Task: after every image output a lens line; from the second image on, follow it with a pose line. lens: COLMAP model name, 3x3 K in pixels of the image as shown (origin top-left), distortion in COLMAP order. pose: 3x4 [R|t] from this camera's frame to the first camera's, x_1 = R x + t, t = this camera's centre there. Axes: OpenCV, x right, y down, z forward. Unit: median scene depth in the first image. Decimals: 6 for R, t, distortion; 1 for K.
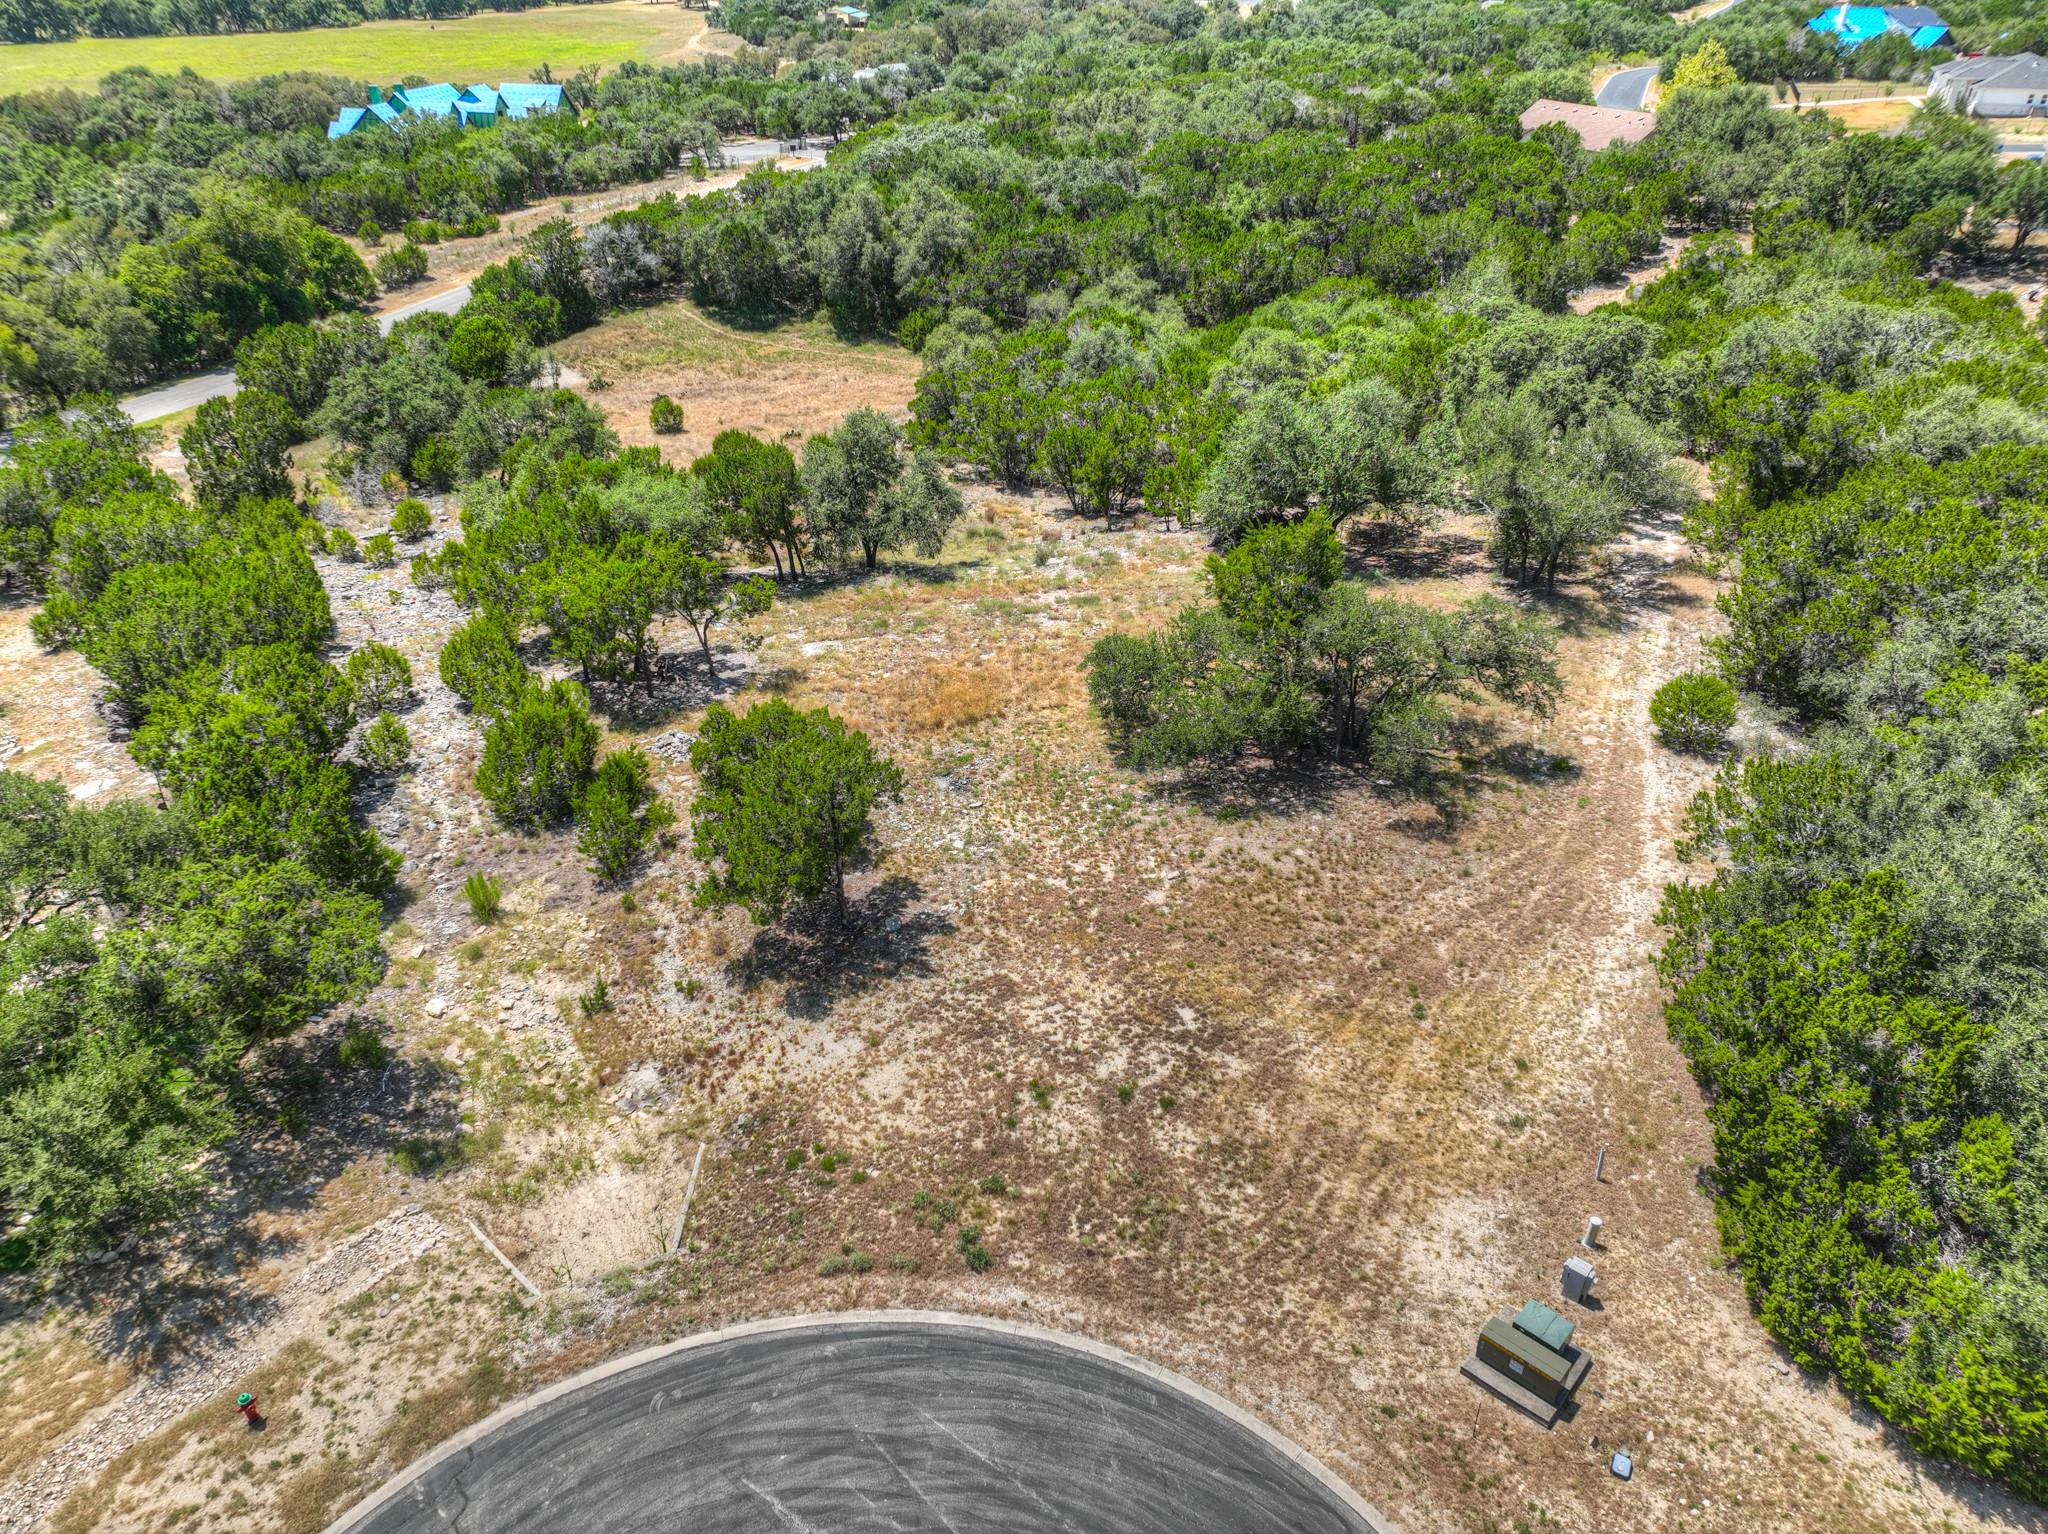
lens RADIAL K [[1437.3, 0, 1025.7], [0, 1437.3, 765.2], [0, 0, 1]] dist [-0.005175, 0.024574]
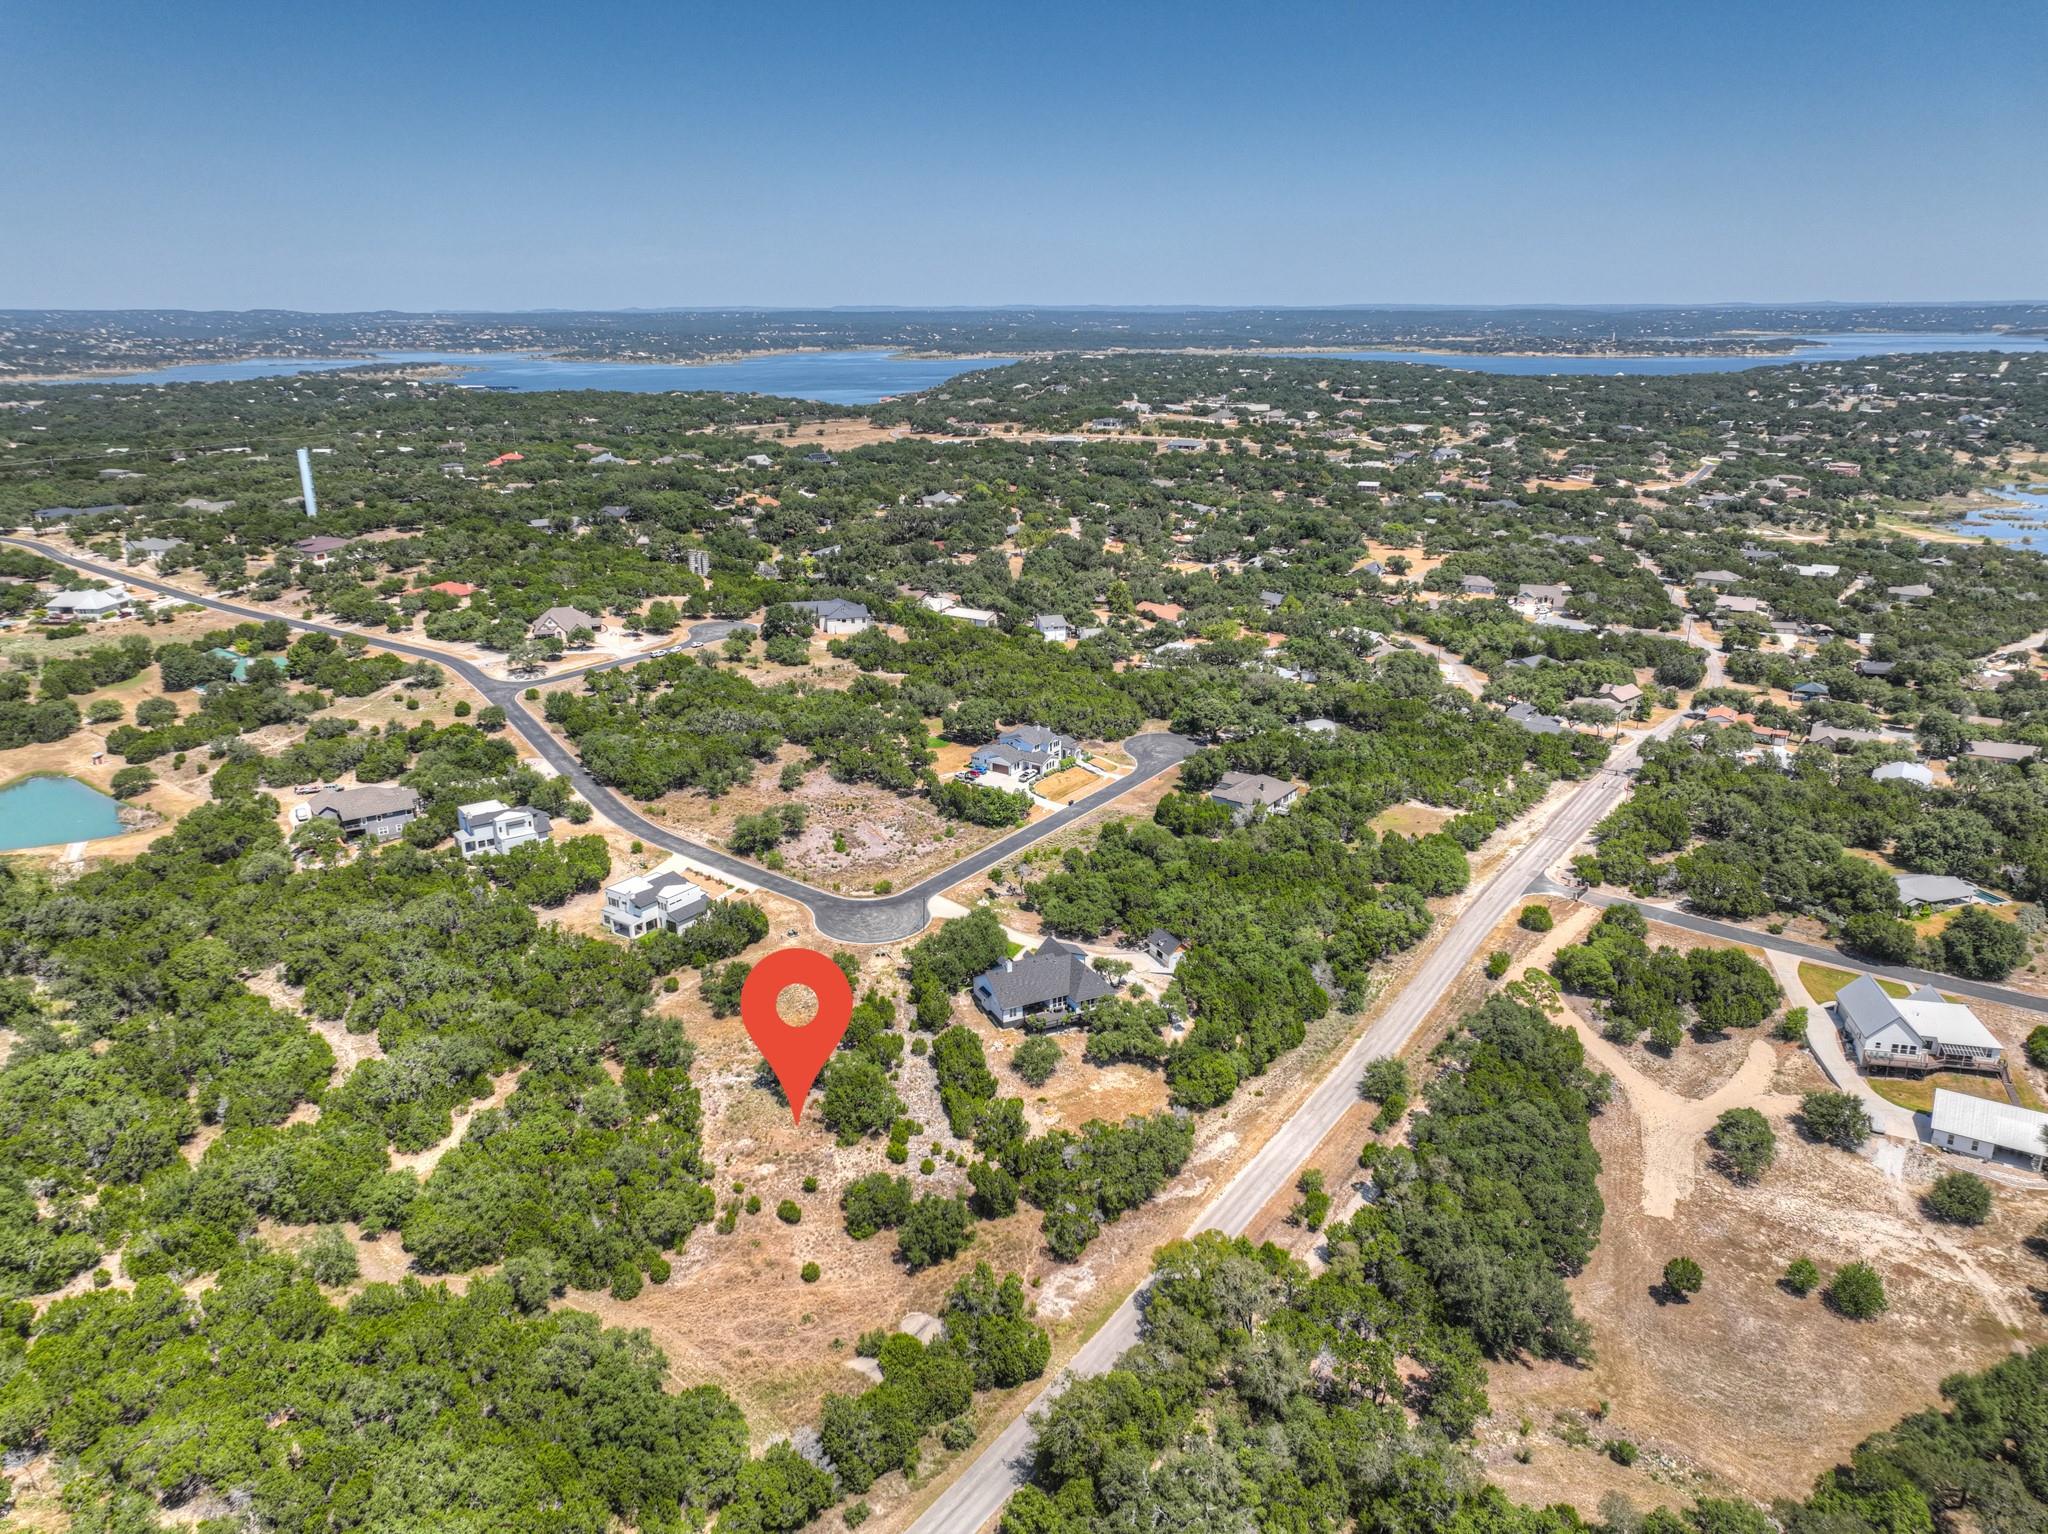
lens RADIAL K [[1437.3, 0, 1029.4], [0, 1437.3, 761.2], [0, 0, 1]] dist [-0.005175, 0.024574]
pose [[-0.974701, -0.058035, 0.215847, -2.368710], [0.125636, 0.656447, 0.743836, -5.395646], [-0.184860, 0.752136, -0.632549, 4.338261]]
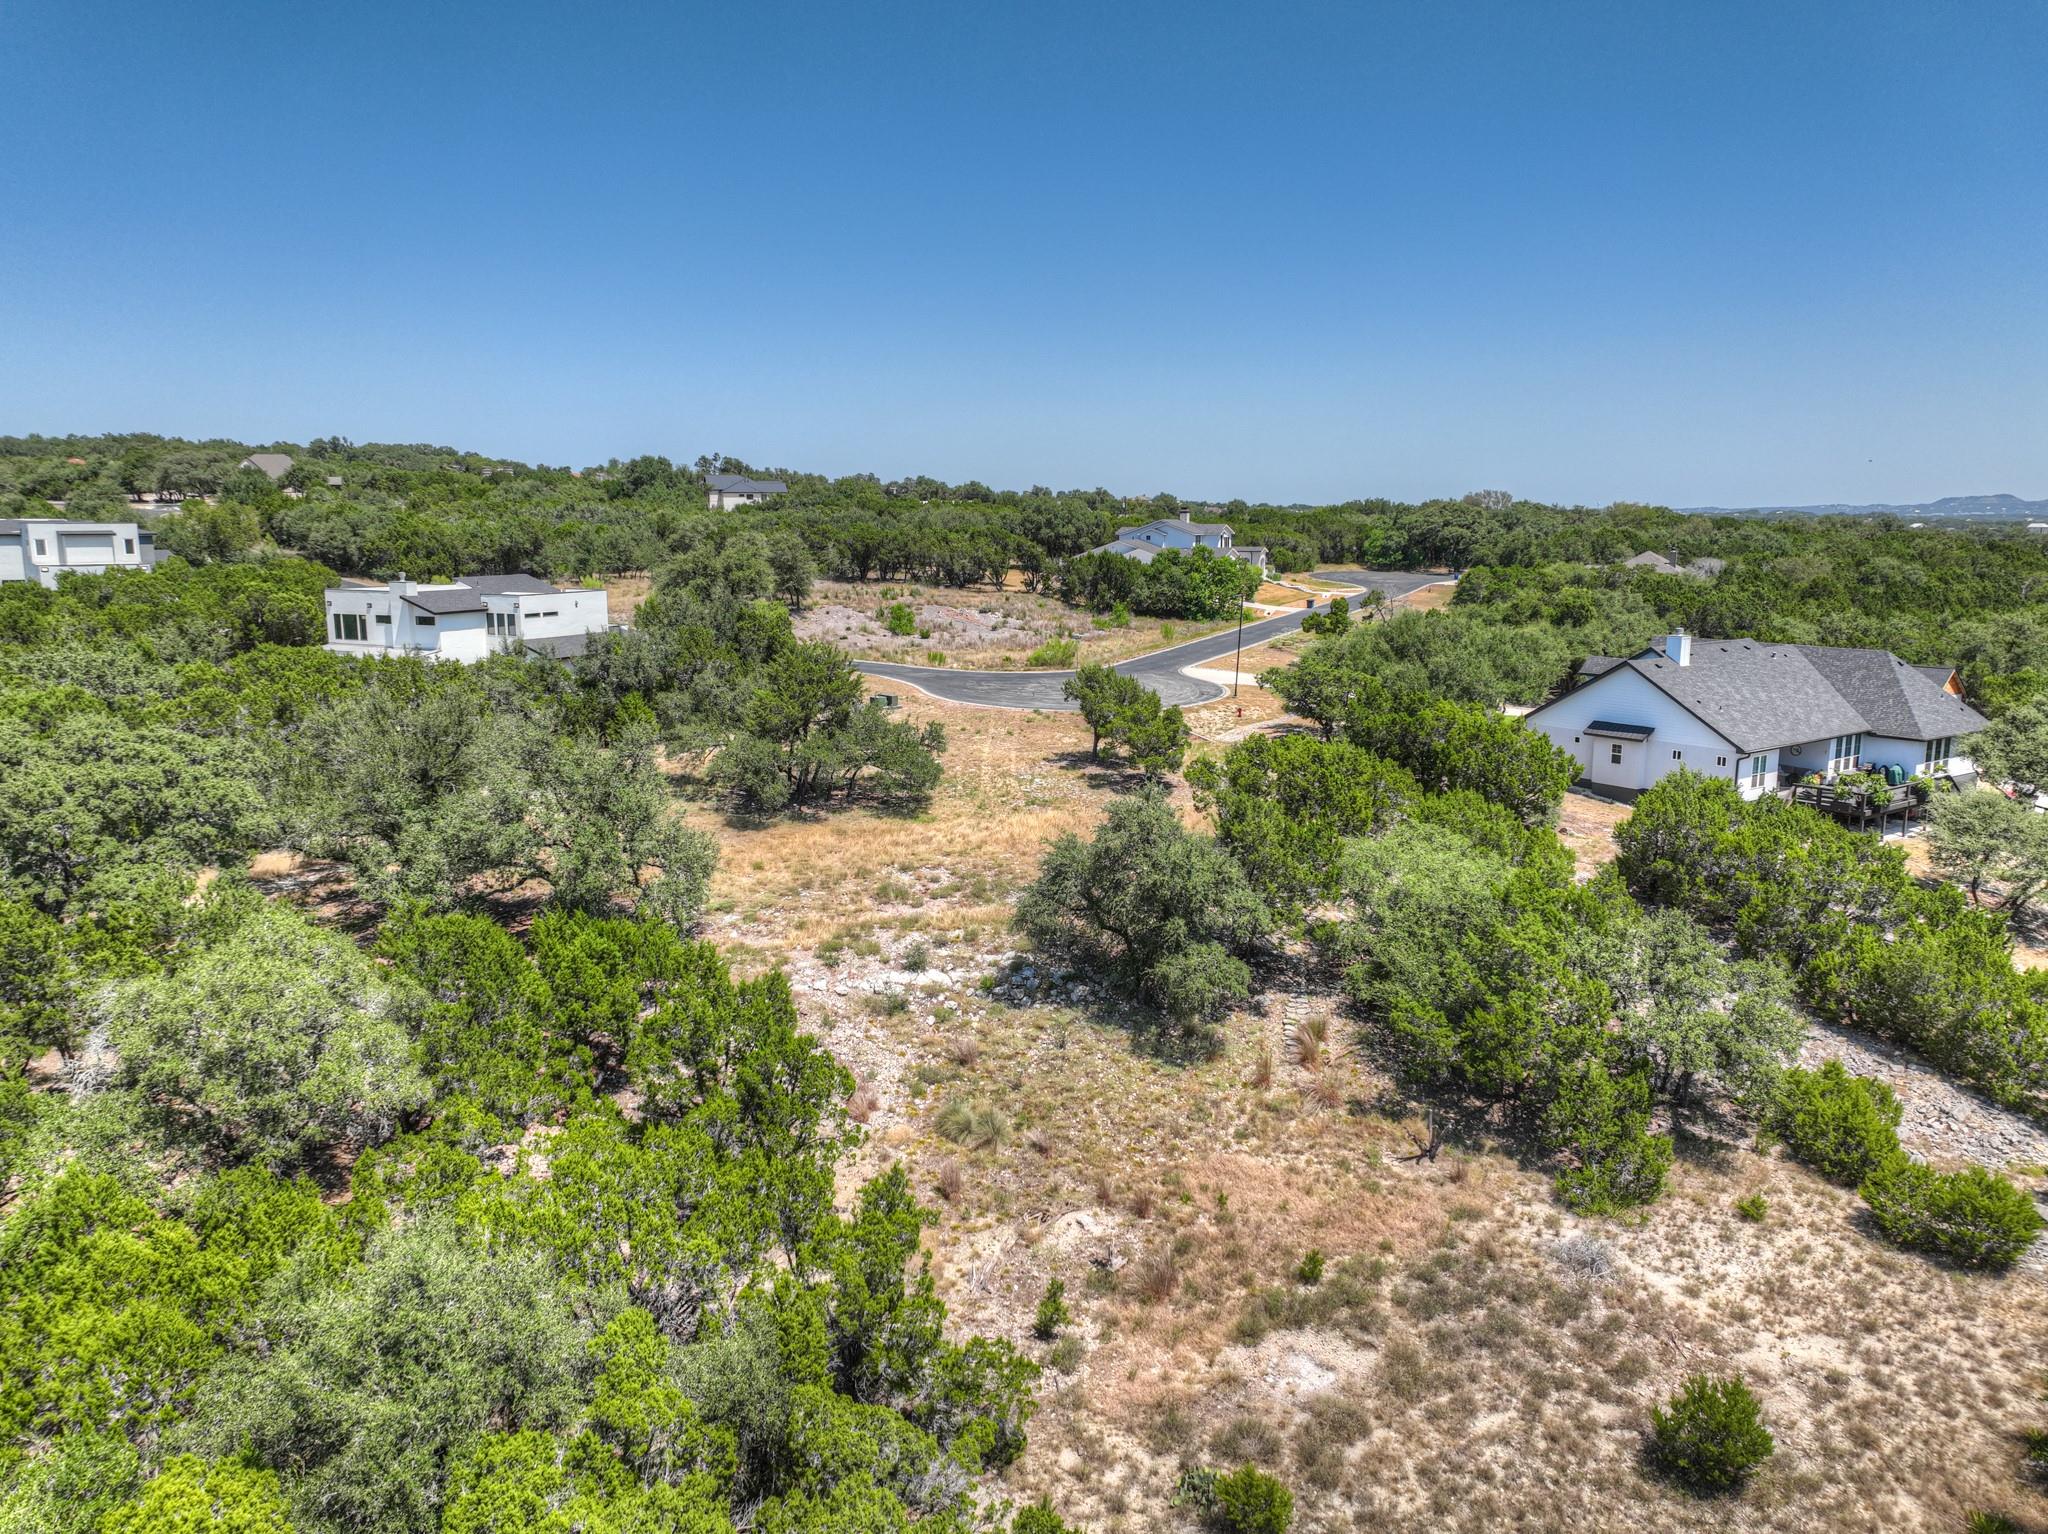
lens RADIAL K [[1437.3, 0, 1028.9], [0, 1437.3, 768.5], [0, 0, 1]] dist [-0.005175, 0.024574]
pose [[-0.997498, -0.005913, 0.070451, -0.180798], [0.042396, 0.747415, 0.663004, -1.284493], [-0.056577, 0.664331, -0.745294, 2.653088]]
